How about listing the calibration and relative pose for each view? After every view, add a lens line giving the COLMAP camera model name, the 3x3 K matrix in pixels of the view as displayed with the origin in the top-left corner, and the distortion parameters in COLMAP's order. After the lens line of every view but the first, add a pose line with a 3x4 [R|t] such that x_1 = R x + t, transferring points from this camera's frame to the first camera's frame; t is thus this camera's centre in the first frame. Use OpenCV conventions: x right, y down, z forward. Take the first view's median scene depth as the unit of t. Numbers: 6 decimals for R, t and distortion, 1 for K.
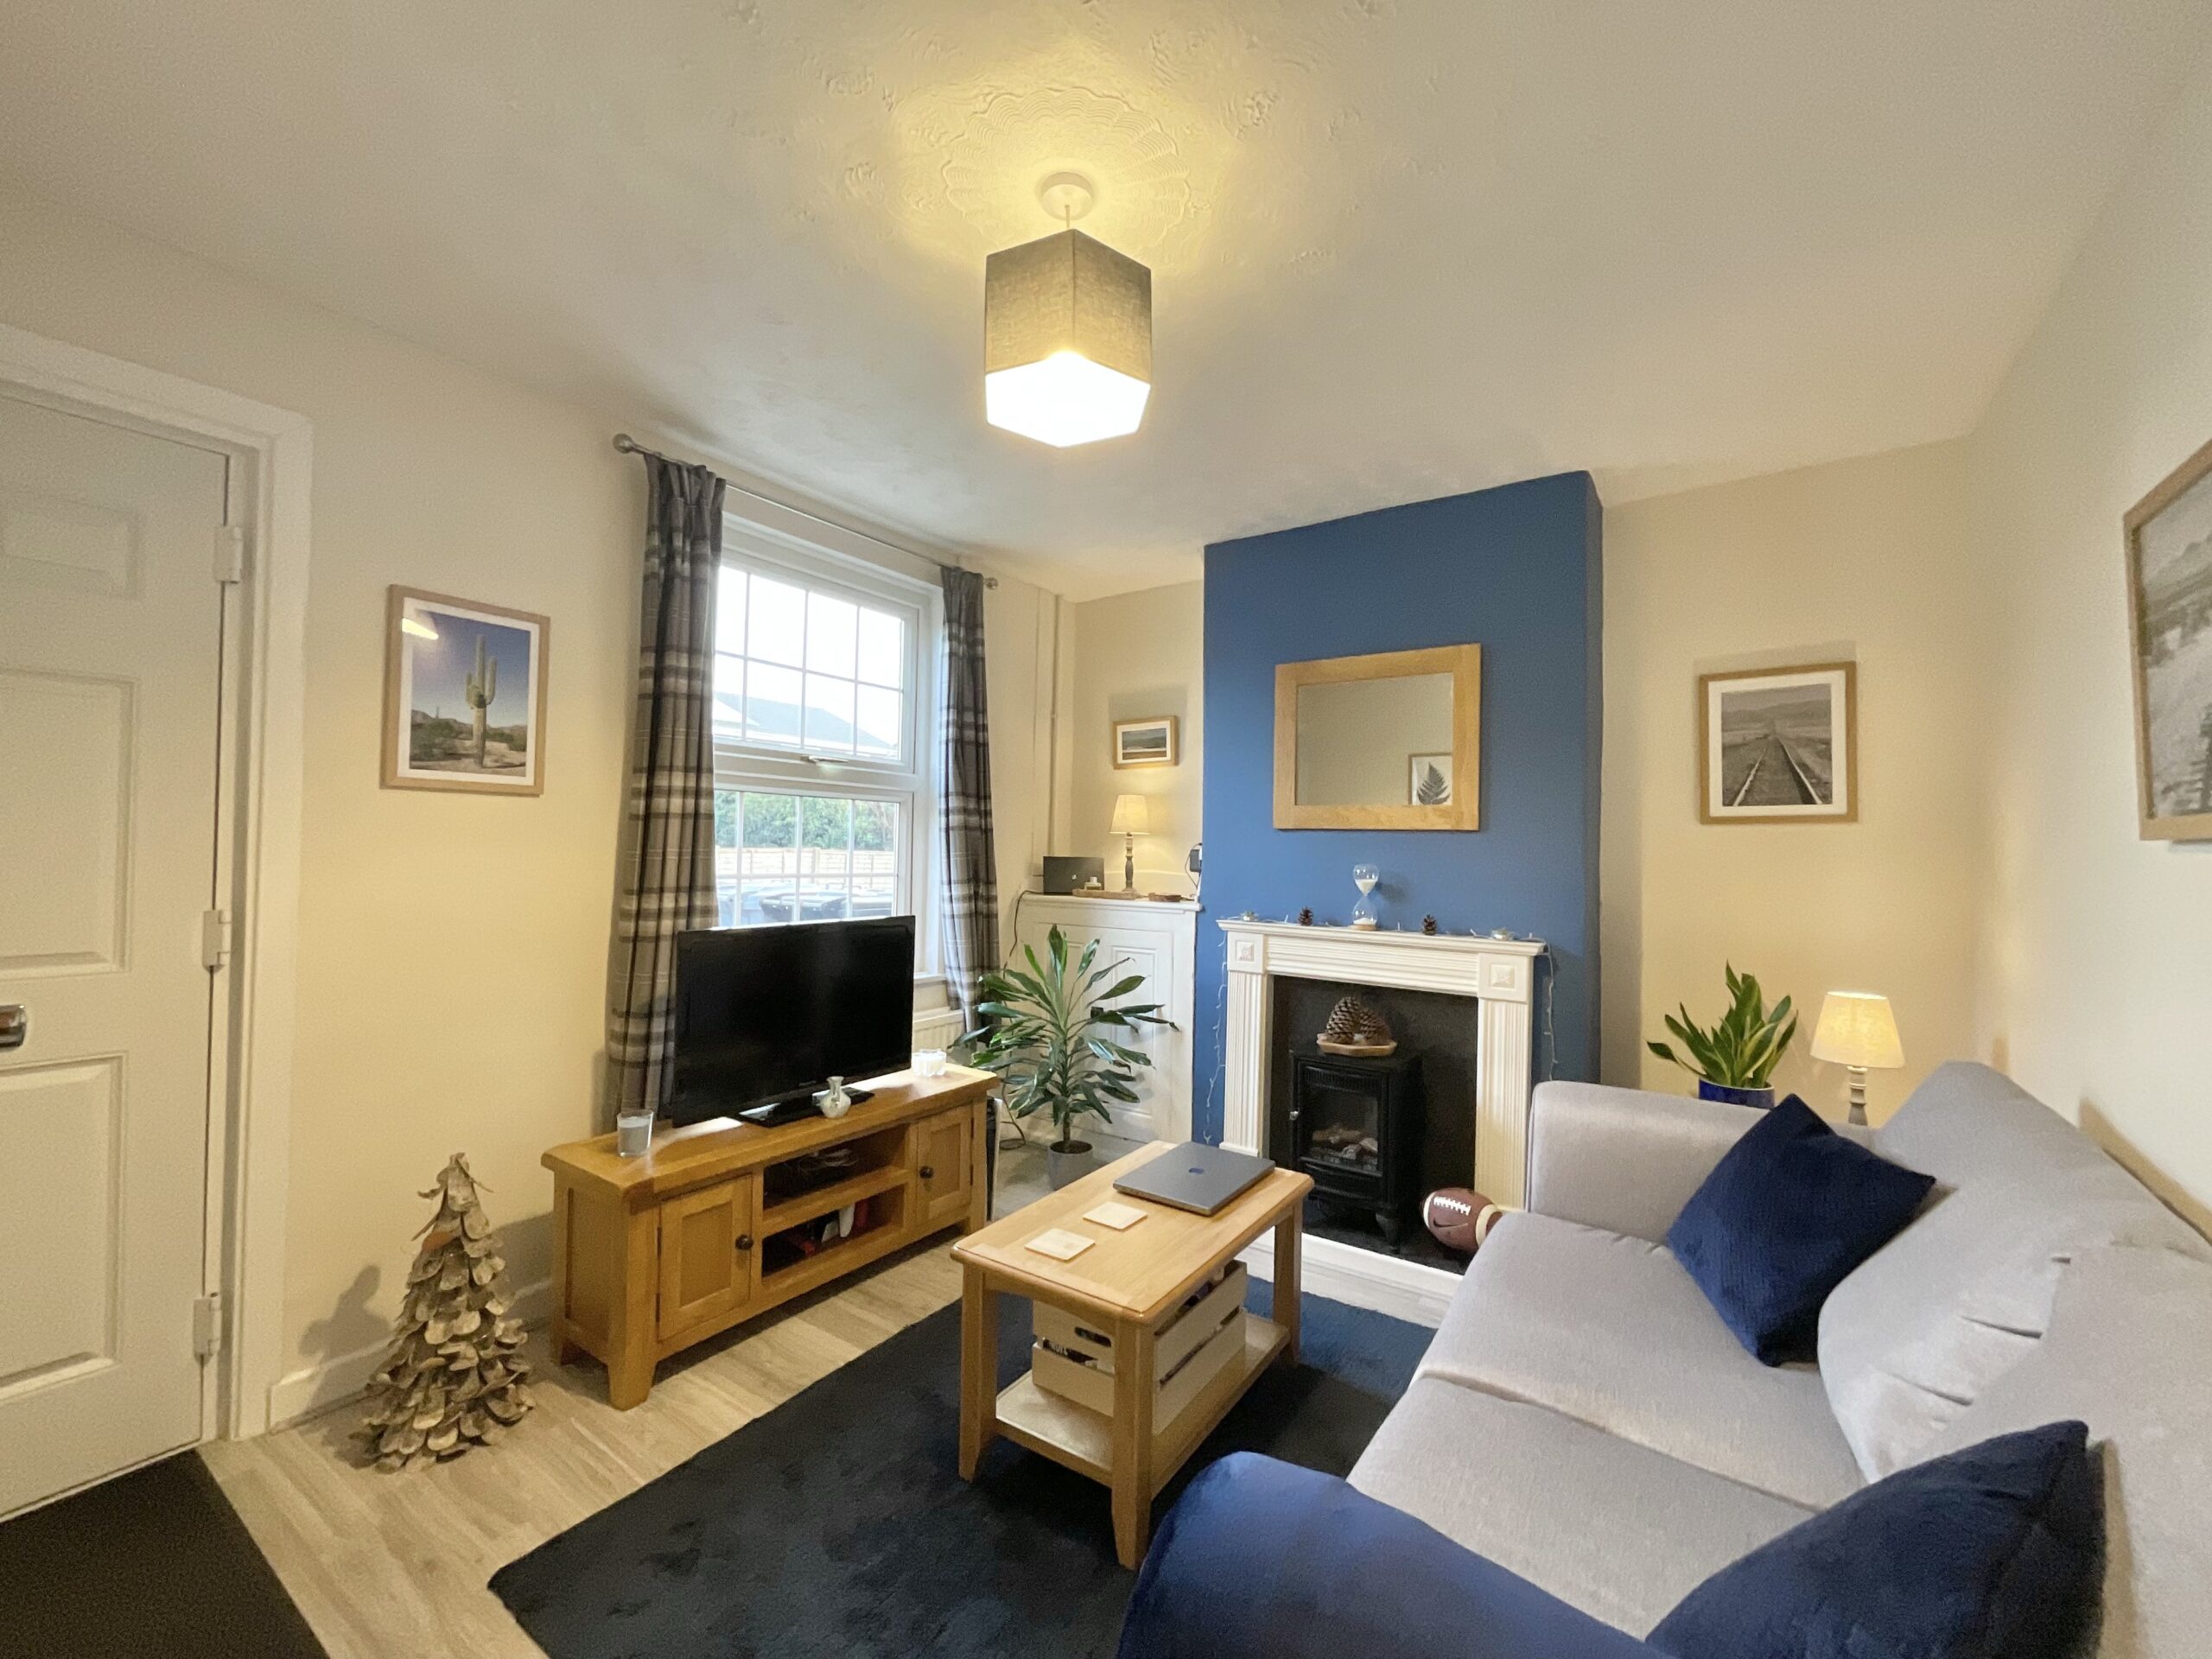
lens RADIAL K [[898.7, 0, 1102.4], [0, 898.7, 828.1], [0, 0, 1]] dist [-0.004151, -0.001000]
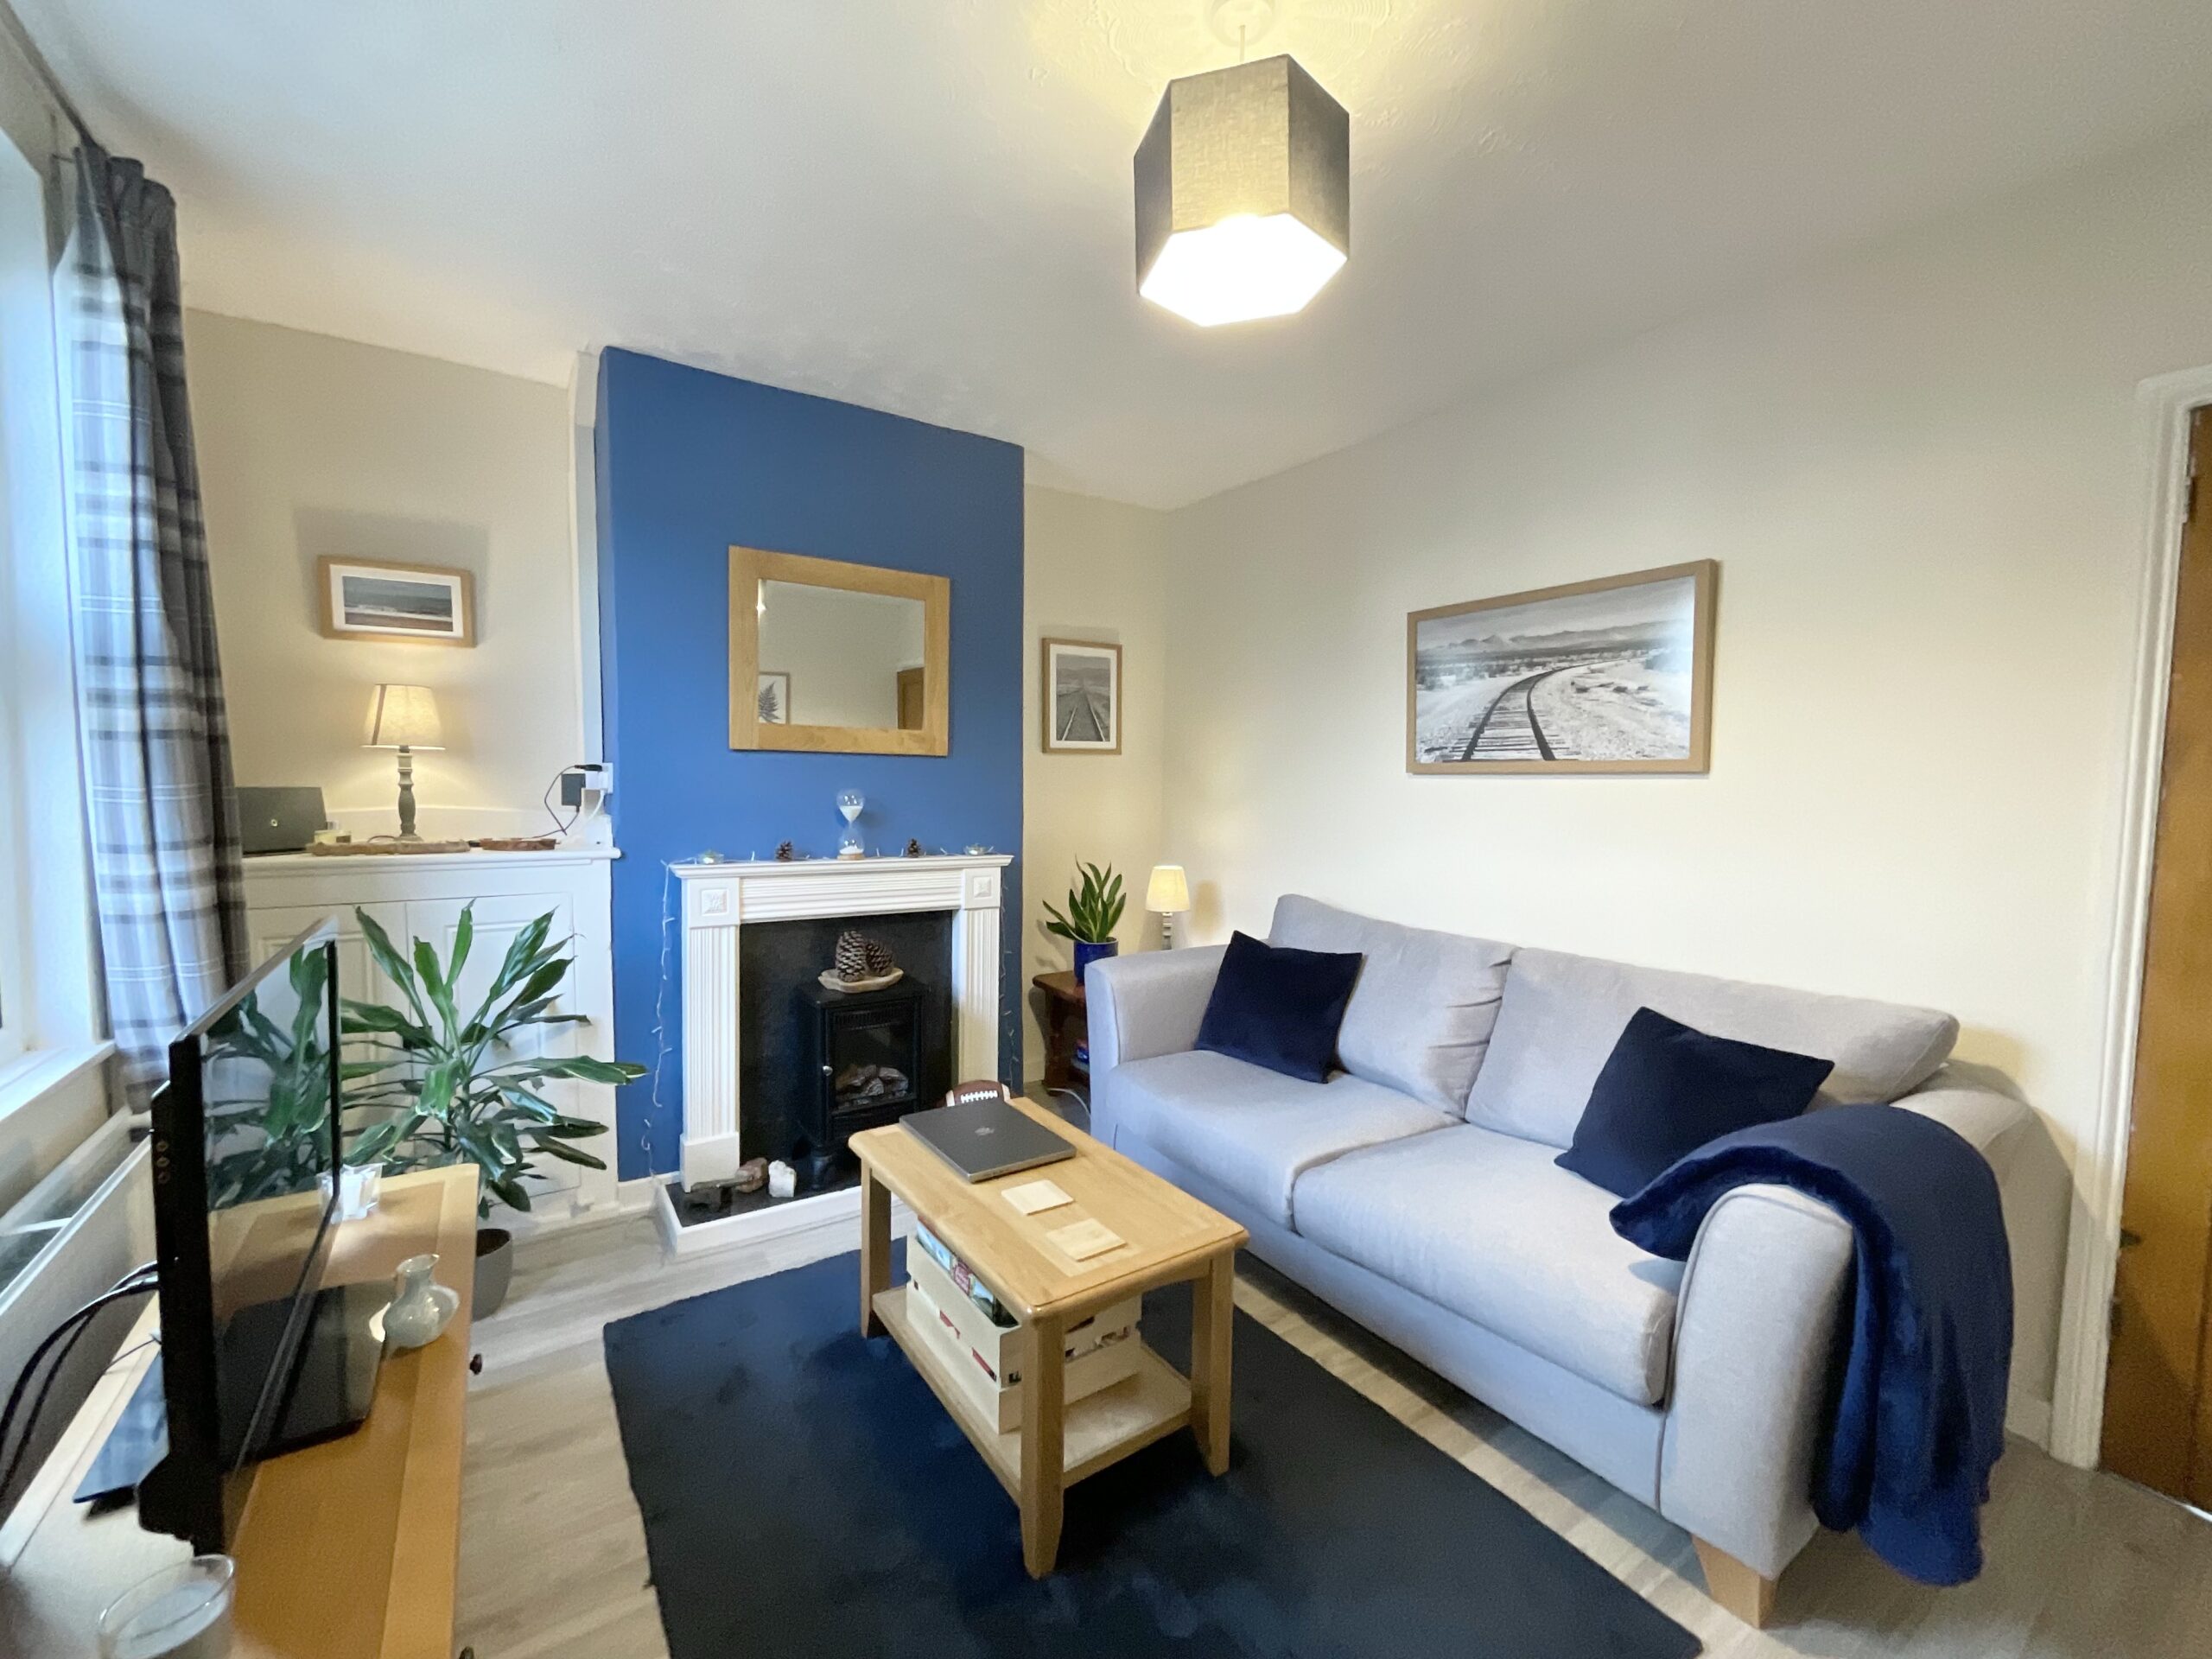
lens RADIAL K [[898.7, 0, 1104.8], [0, 898.7, 831.5], [0, 0, 1]] dist [-0.004151, -0.001000]
pose [[0.362641, -0.066808, 0.929531, -0.577014], [-0.027514, 0.996225, 0.082336, -0.001052], [-0.931523, -0.055434, 0.359434, 0.485248]]
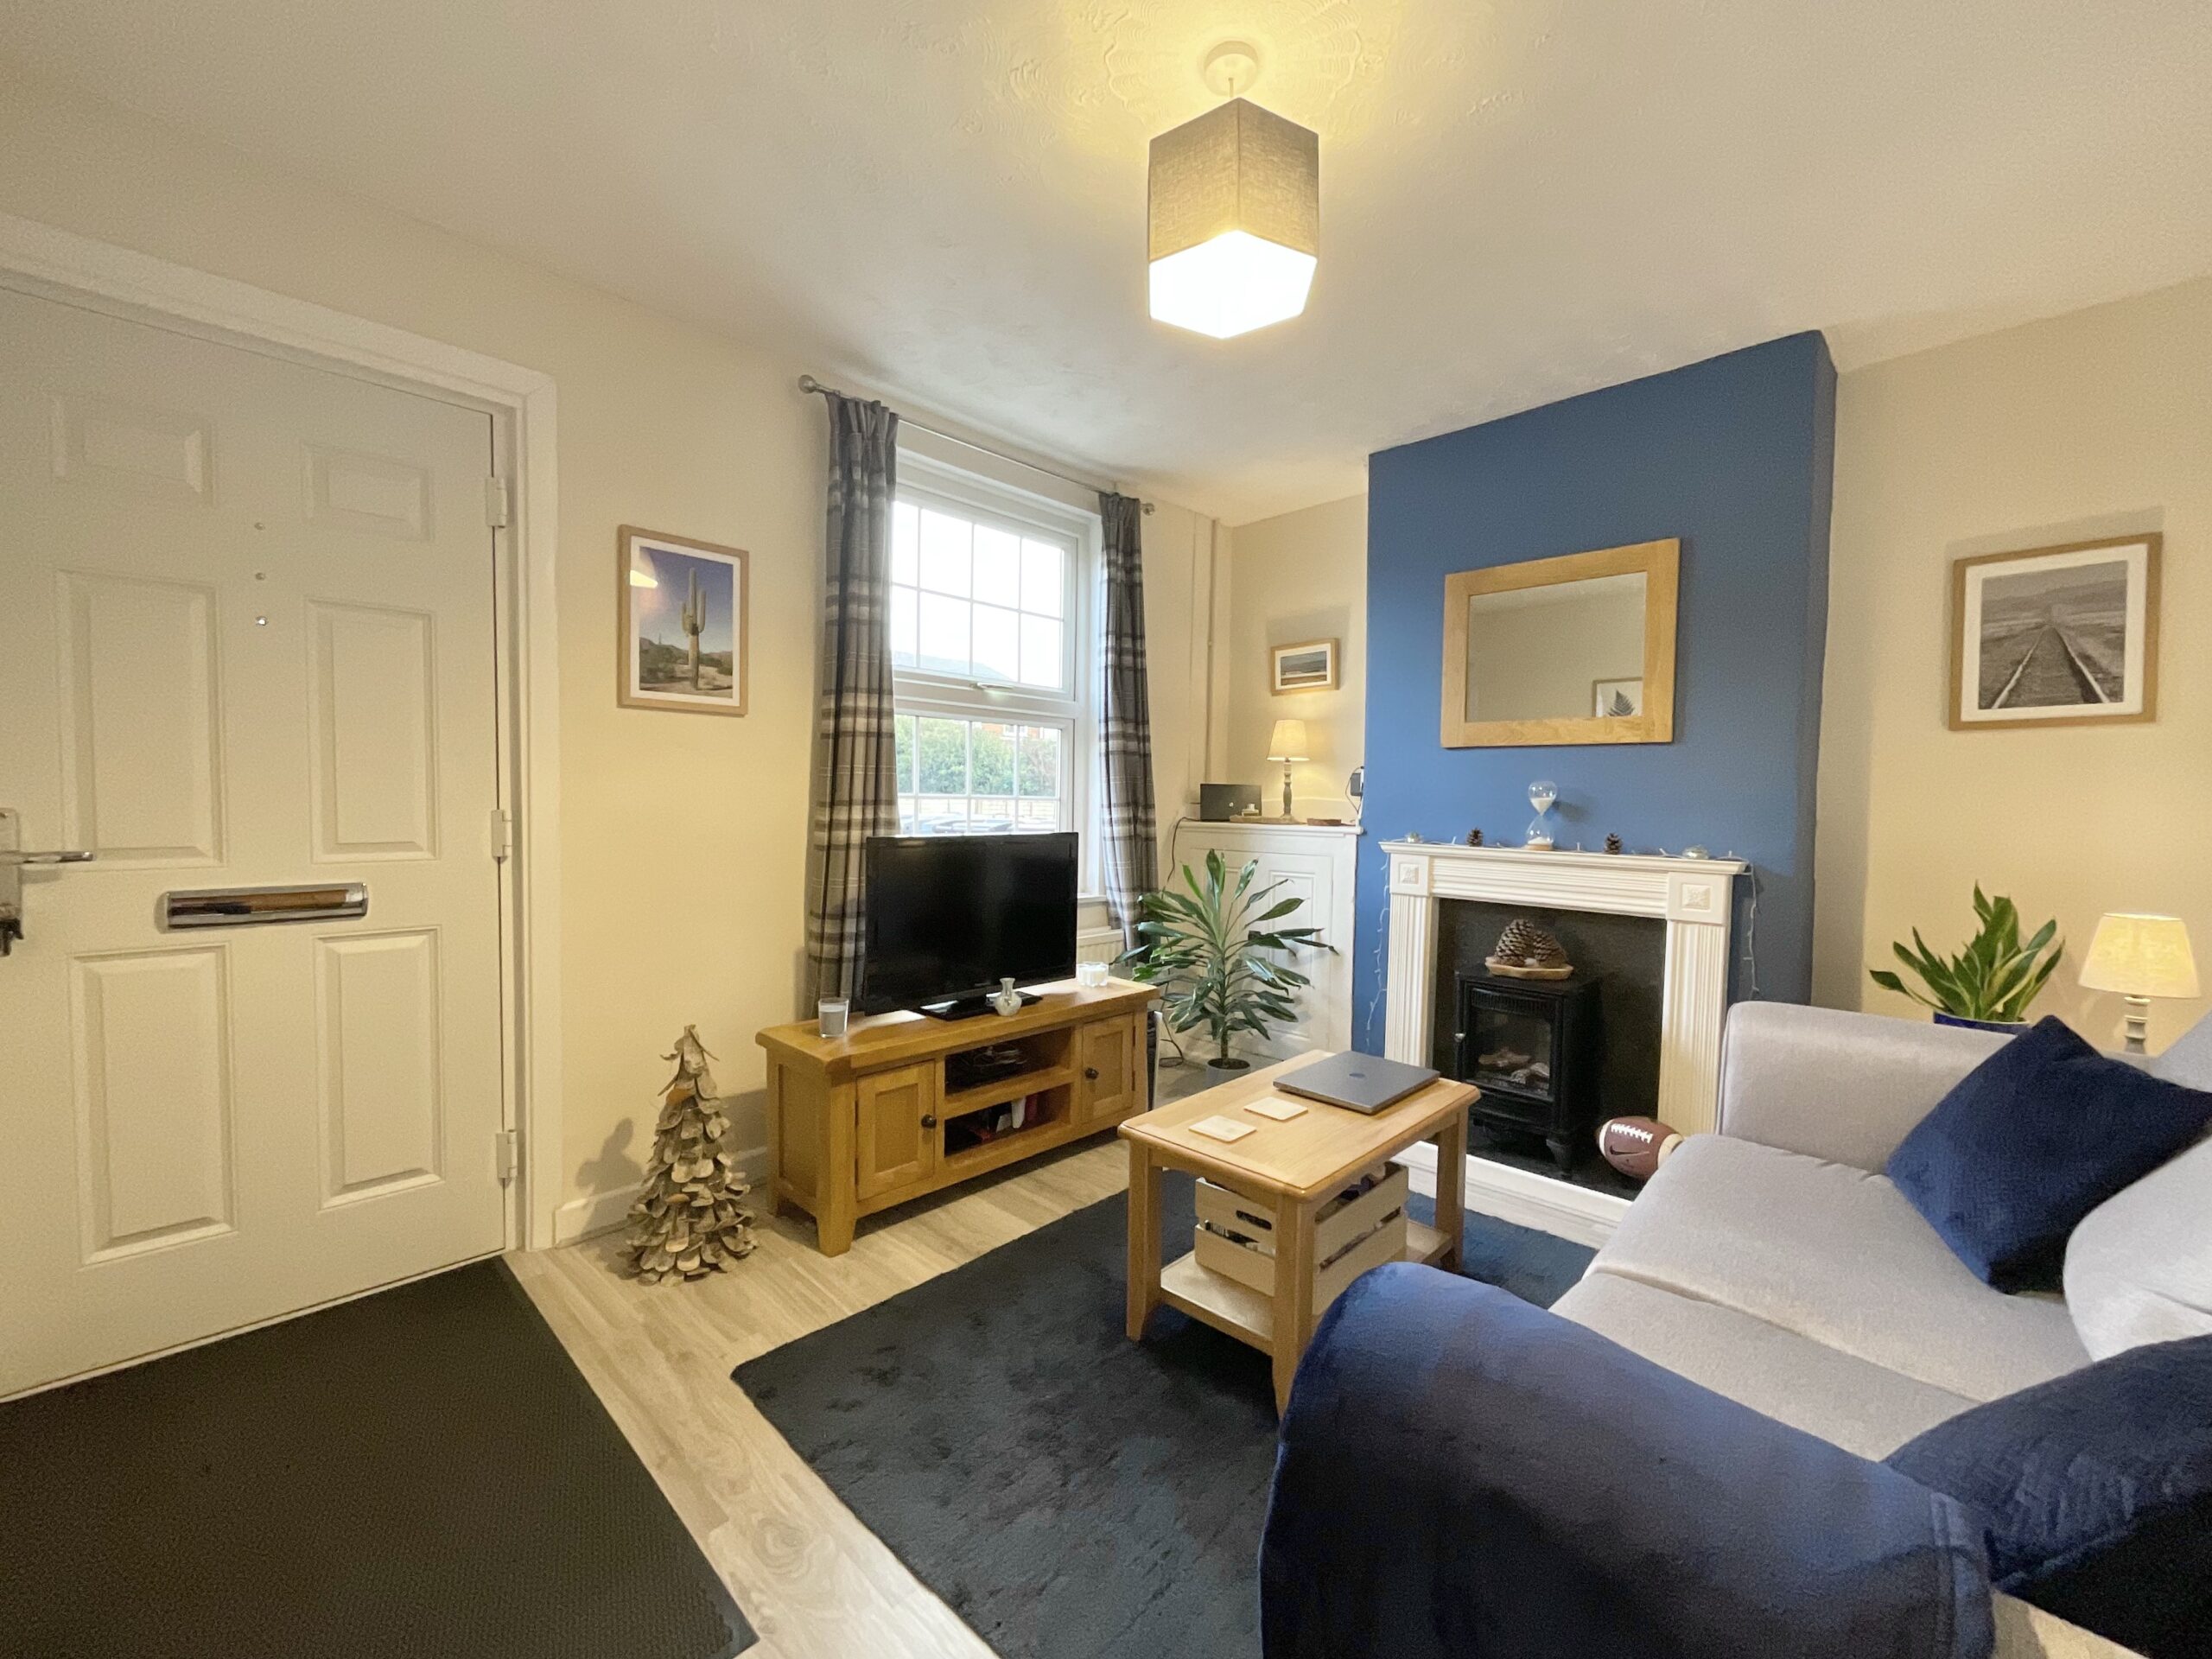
lens RADIAL K [[898.7, 0, 1097.2], [0, 898.7, 830.4], [0, 0, 1]] dist [-0.004151, -0.001000]
pose [[0.984775, 0.002192, -0.173822, -0.006593], [0.007423, 0.998478, 0.054646, 0.043672], [0.173677, -0.055105, 0.983260, -0.020497]]
